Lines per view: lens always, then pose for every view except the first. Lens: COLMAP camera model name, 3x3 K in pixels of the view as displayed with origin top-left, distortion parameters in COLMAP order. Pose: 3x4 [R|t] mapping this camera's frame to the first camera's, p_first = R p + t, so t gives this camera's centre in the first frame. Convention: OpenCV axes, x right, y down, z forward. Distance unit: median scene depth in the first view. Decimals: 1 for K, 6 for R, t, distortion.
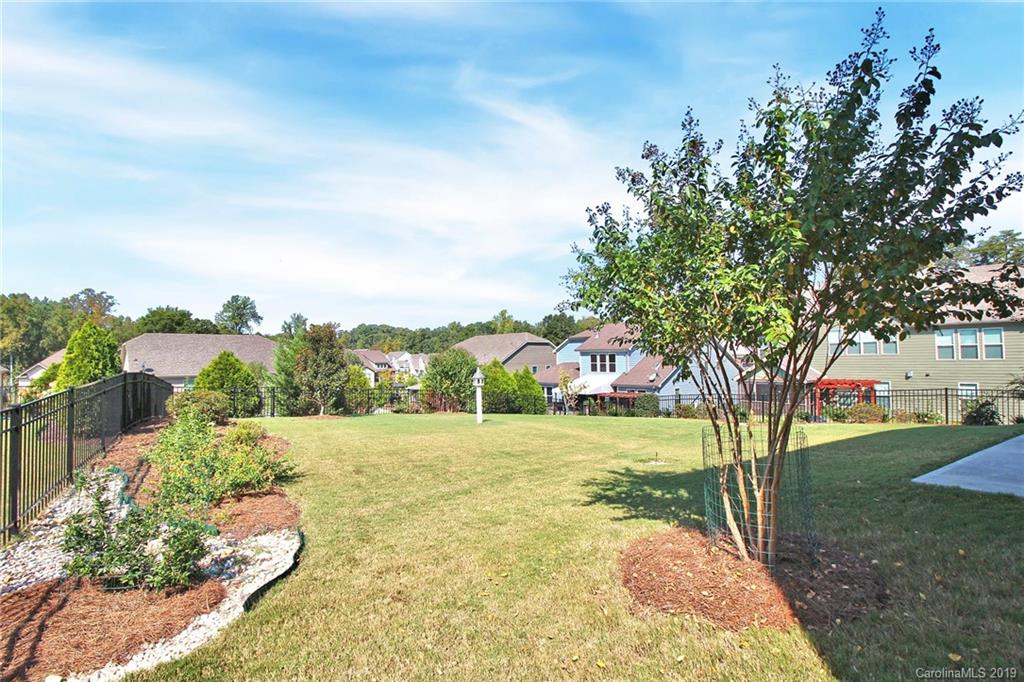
lens RADIAL K [[488.4, 0, 514.7], [0, 488.4, 341.9], [0, 0, 1]] dist [-0.001164, -0.012084]
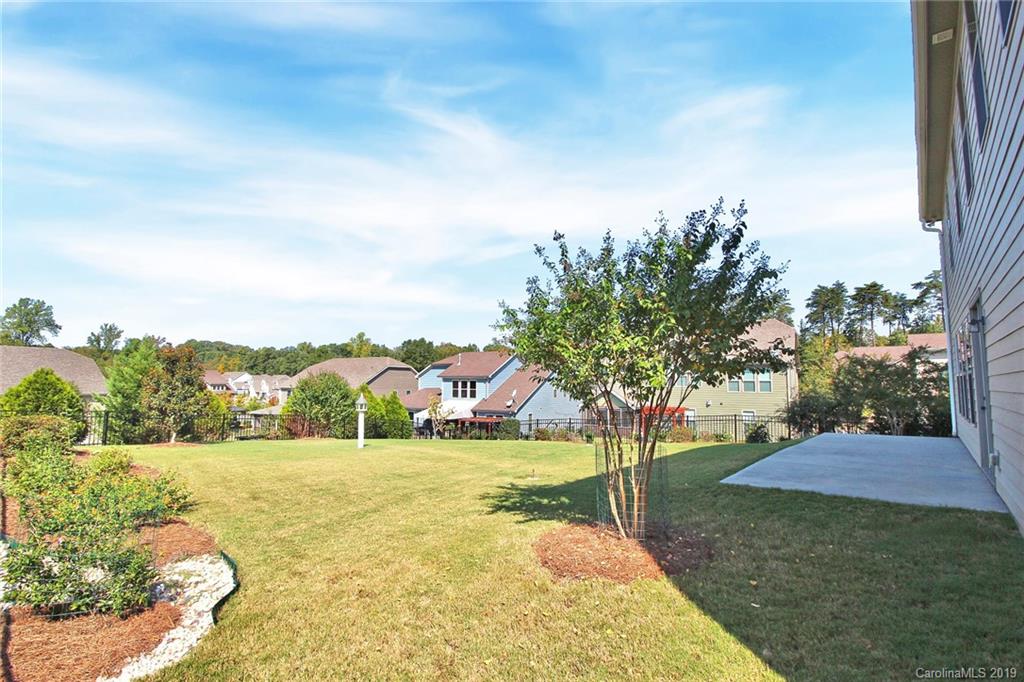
lens RADIAL K [[488.4, 0, 511.5], [0, 488.4, 342.9], [0, 0, 1]] dist [-0.001164, -0.012084]
pose [[0.953265, 0.045588, 0.298677, -0.195240], [-0.031382, 0.998144, -0.052192, -0.022404], [-0.300502, 0.040380, 0.952926, -0.180210]]
